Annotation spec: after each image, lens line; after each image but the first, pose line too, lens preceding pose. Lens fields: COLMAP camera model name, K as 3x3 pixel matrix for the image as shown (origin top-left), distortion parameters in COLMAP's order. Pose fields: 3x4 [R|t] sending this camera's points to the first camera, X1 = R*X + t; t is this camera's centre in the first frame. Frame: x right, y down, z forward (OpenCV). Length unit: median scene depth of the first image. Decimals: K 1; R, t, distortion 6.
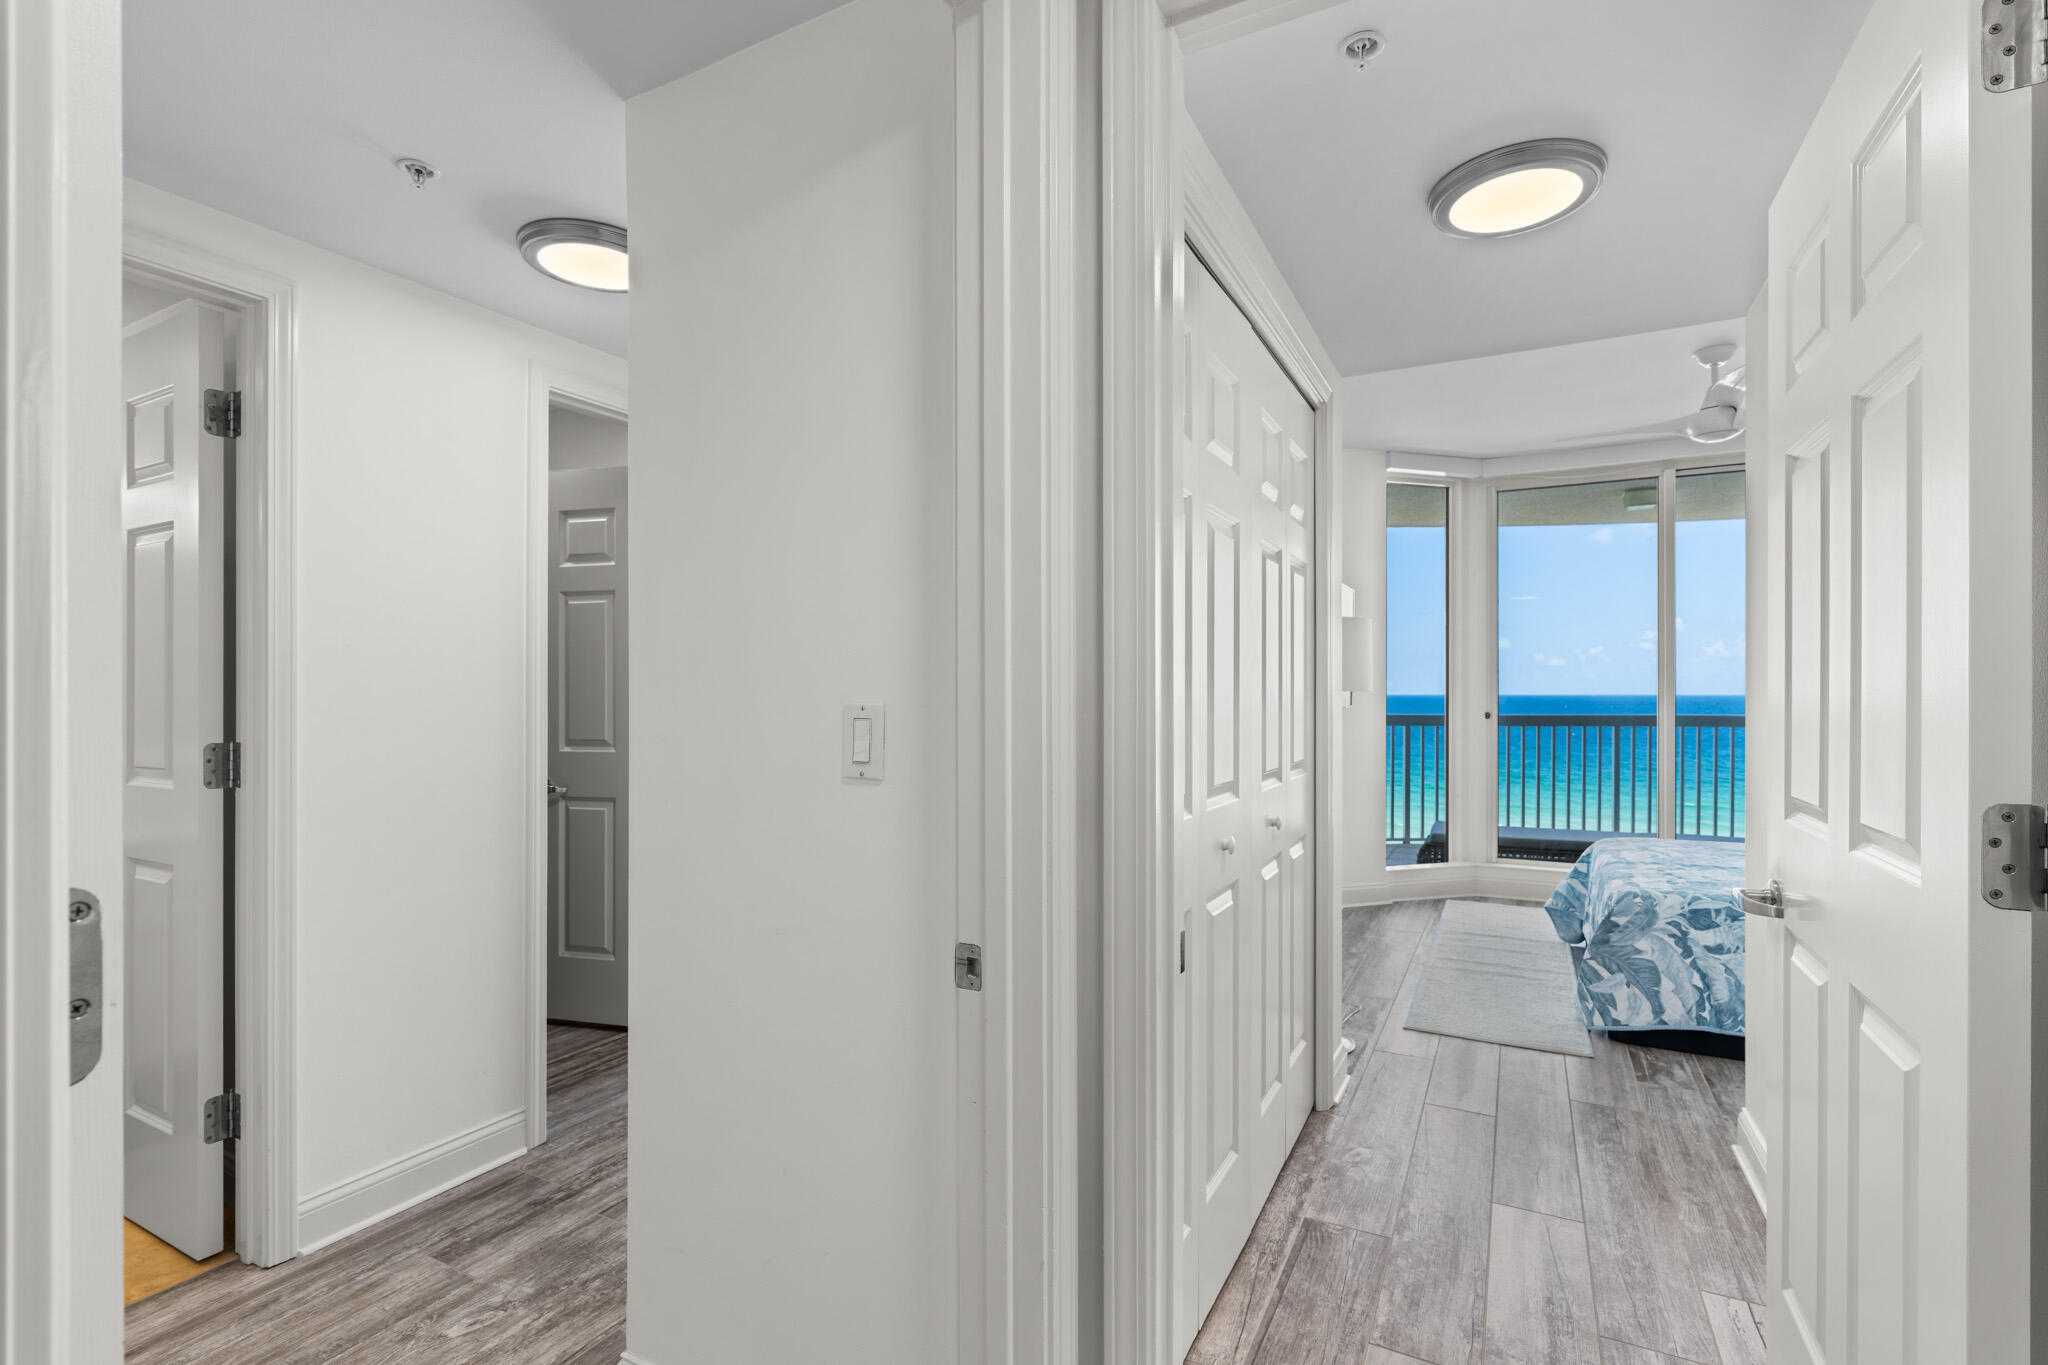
lens RADIAL K [[925.3, 0, 1016.4], [0, 925.3, 697.1], [0, 0, 1]] dist [-0.007951, 0.003233]
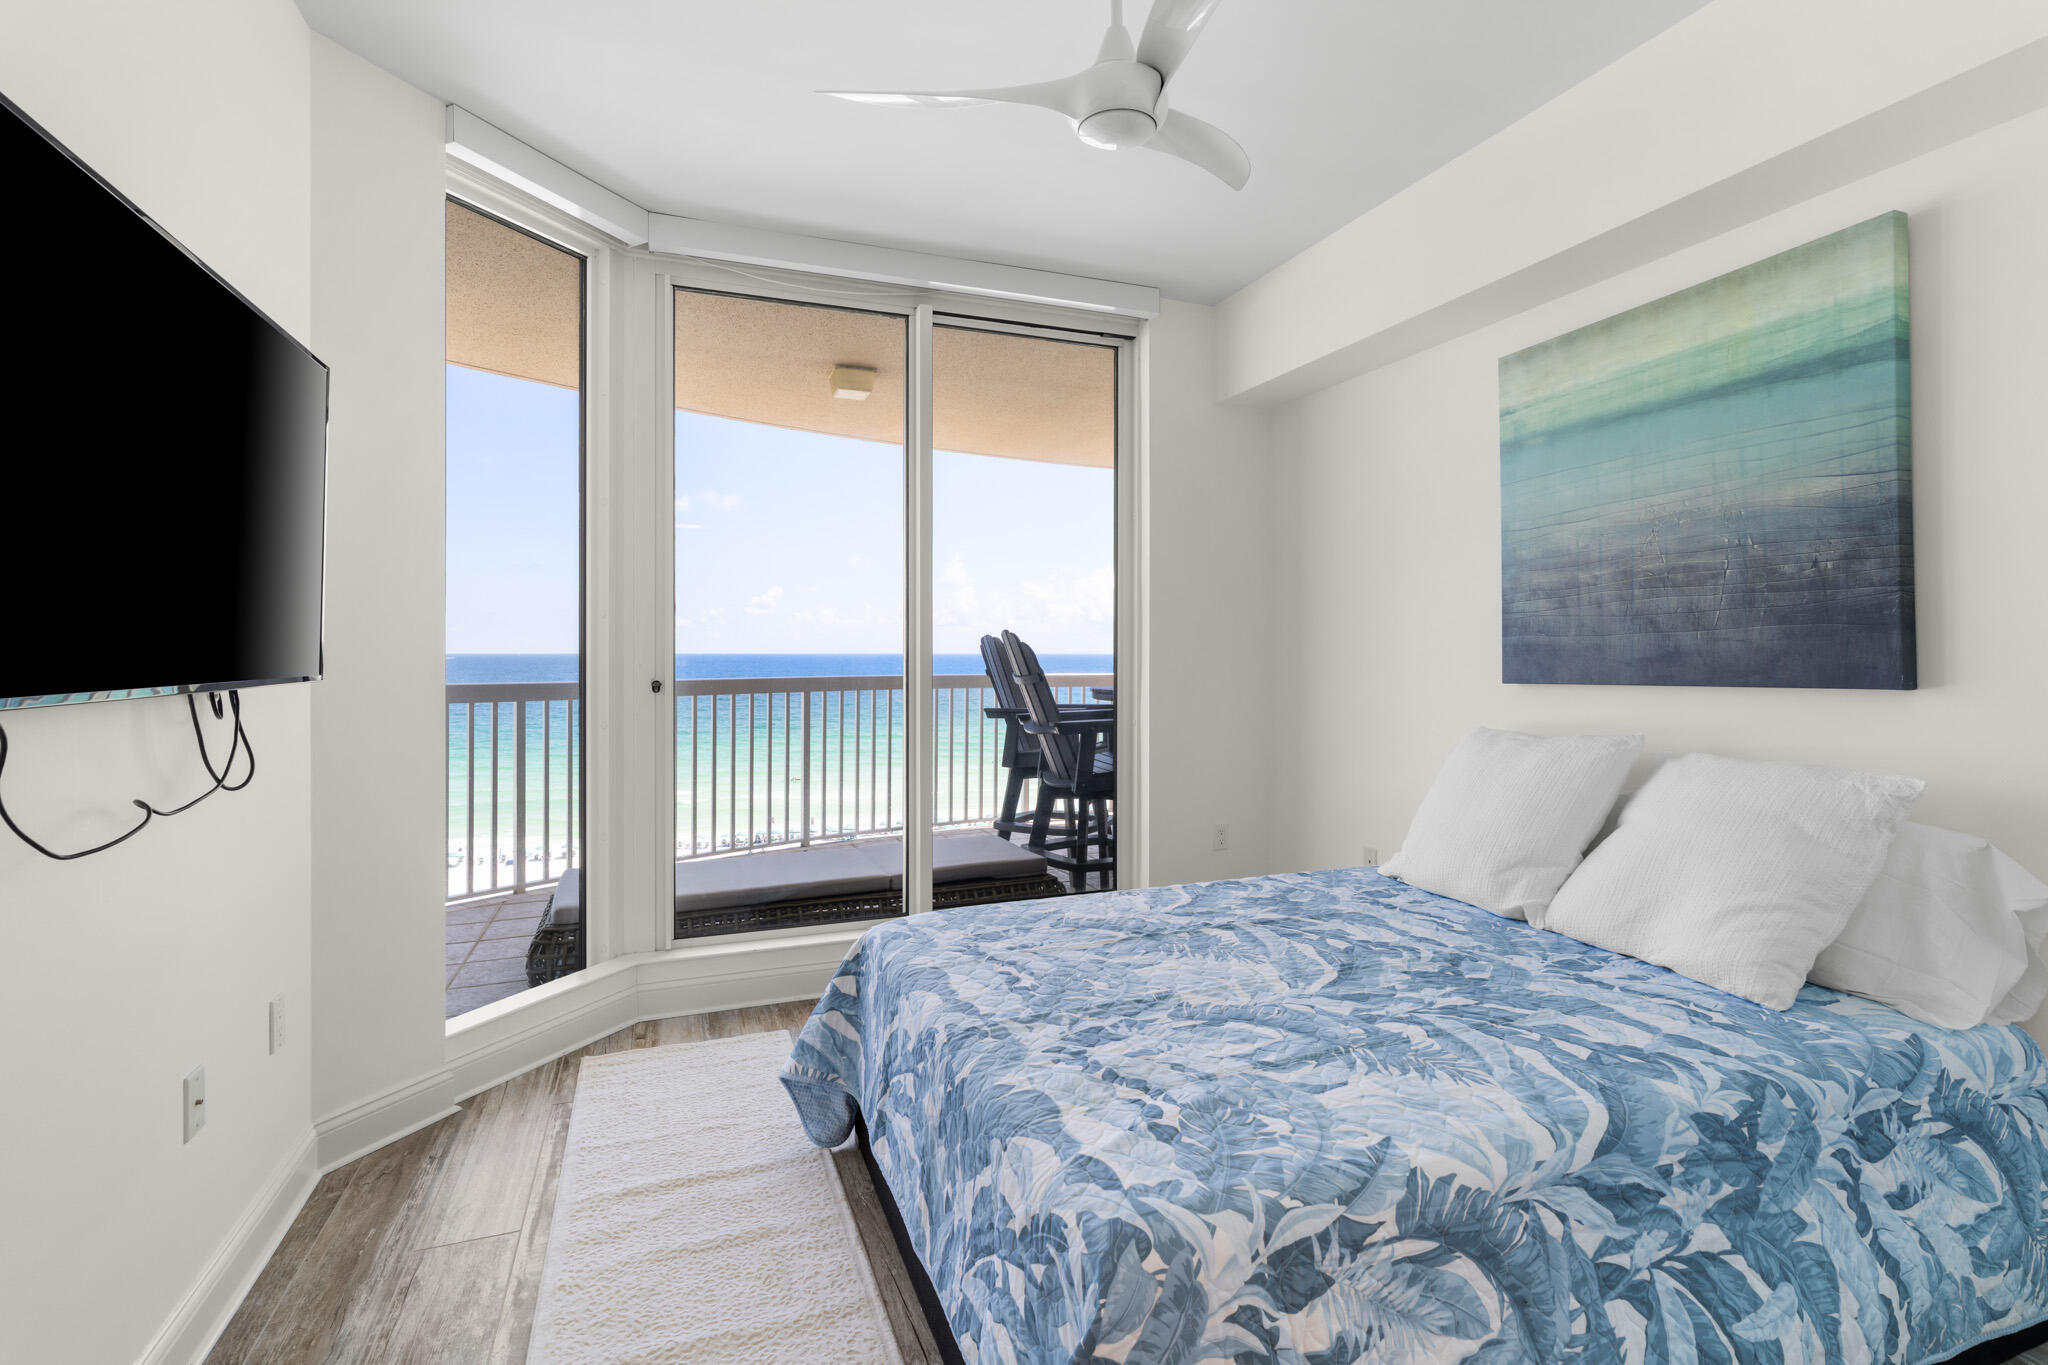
lens RADIAL K [[925.3, 0, 1022.4], [0, 925.3, 653.1], [0, 0, 1]] dist [-0.007951, 0.003233]
pose [[0.641755, -0.001740, 0.766908, 0.397237], [0.004204, 0.999990, -0.001248, 0.002525], [-0.766898, 0.004025, 0.641756, 0.835295]]
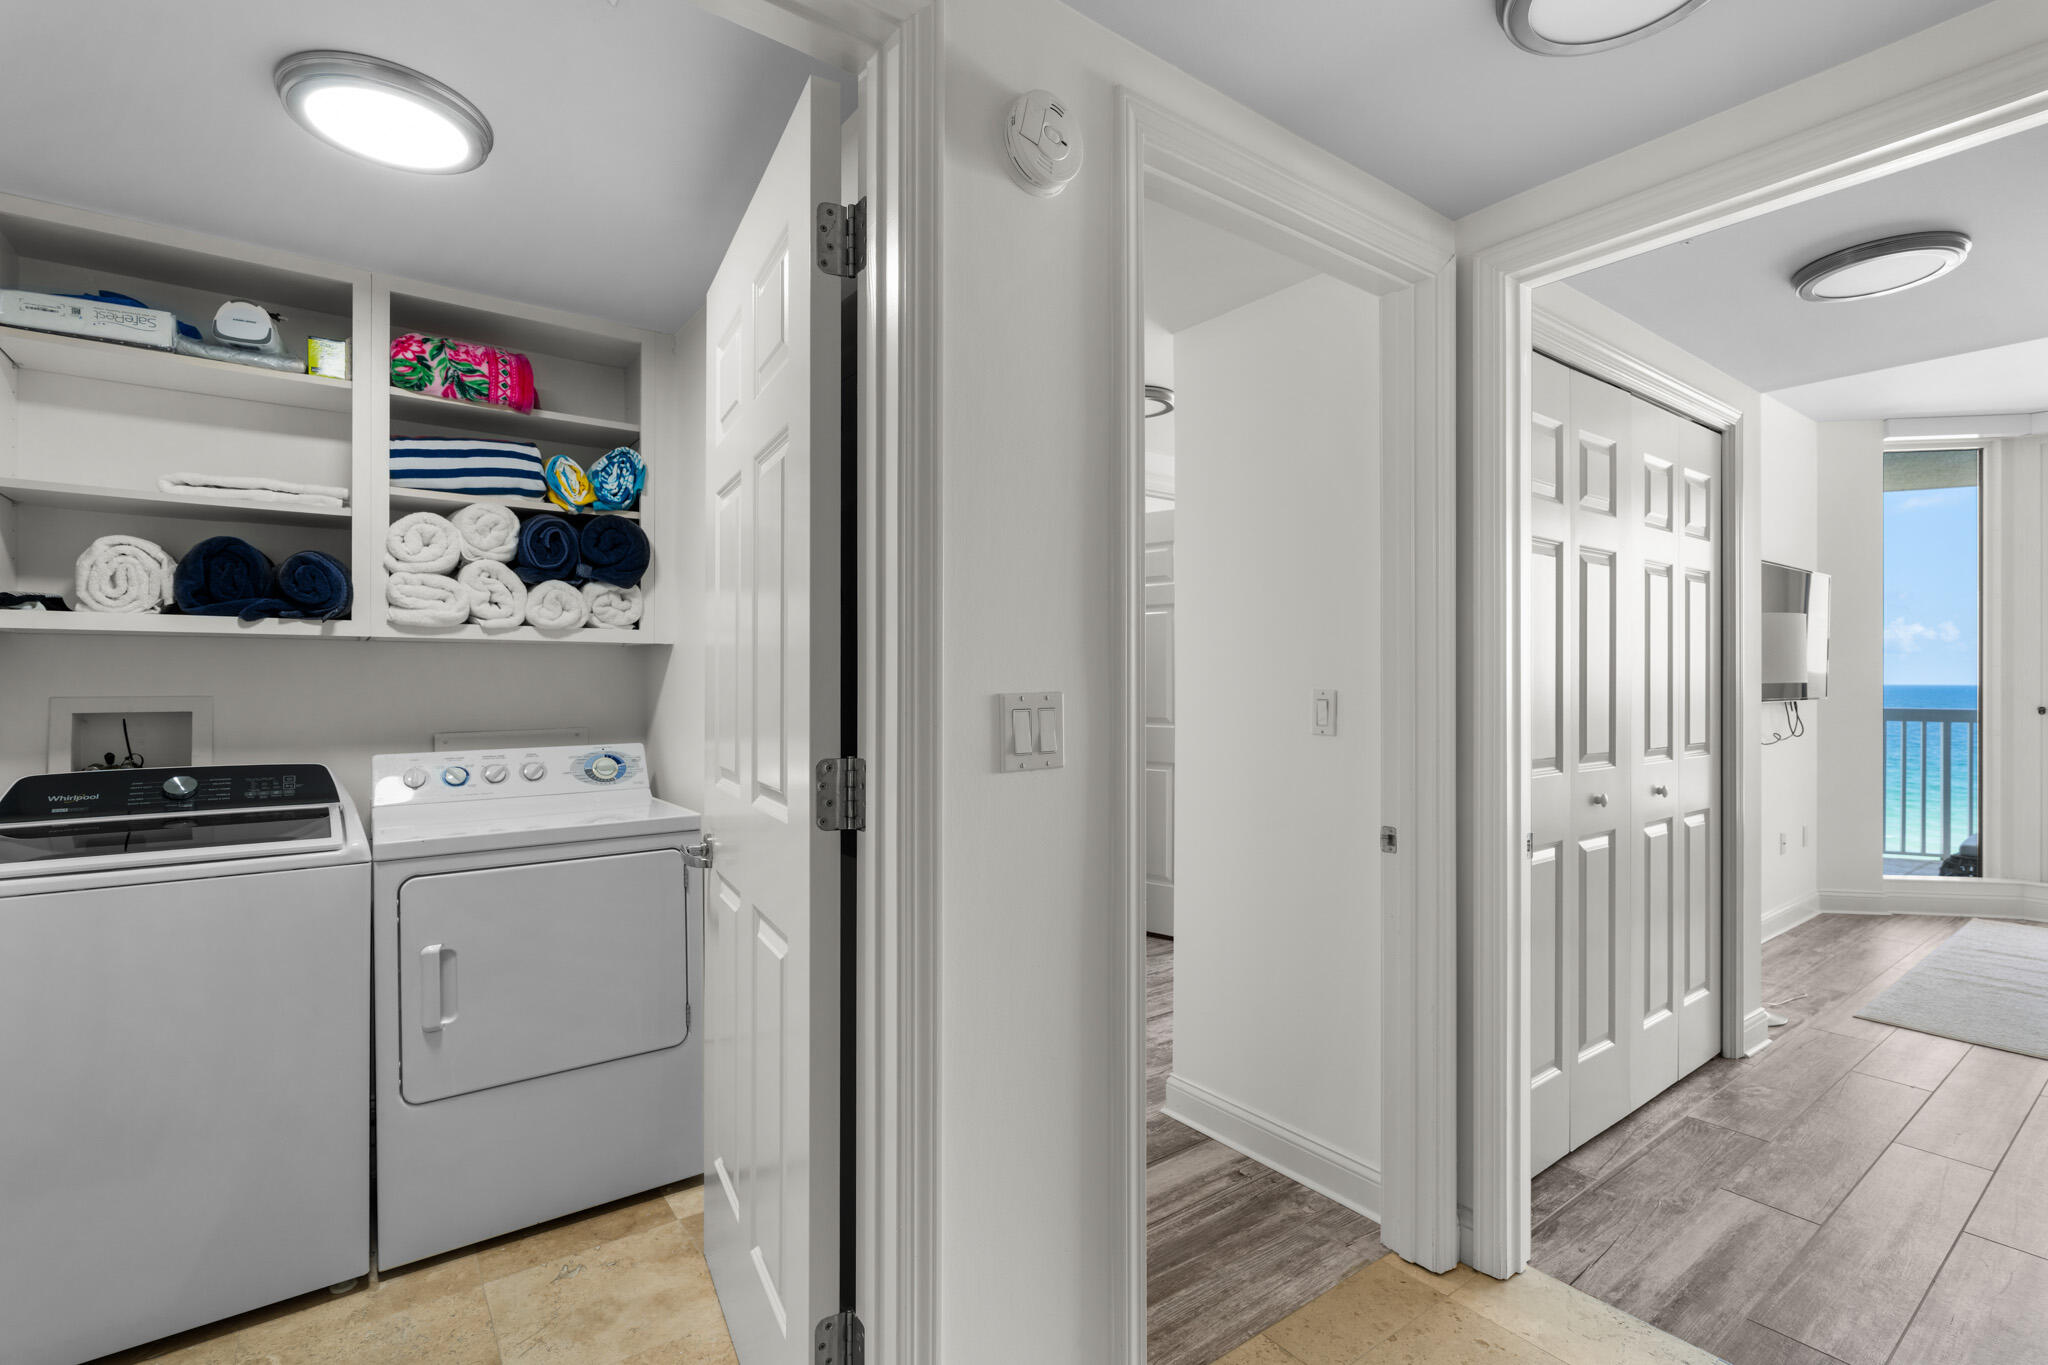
lens RADIAL K [[925.3, 0, 1021.2], [0, 925.3, 679.2], [0, 0, 1]] dist [-0.007951, 0.003233]
pose [[0.906574, 0.002137, -0.422041, 0.019103], [-0.004484, 0.999980, -0.004568, -0.001302], [0.422022, 0.006034, 0.906565, -0.309252]]
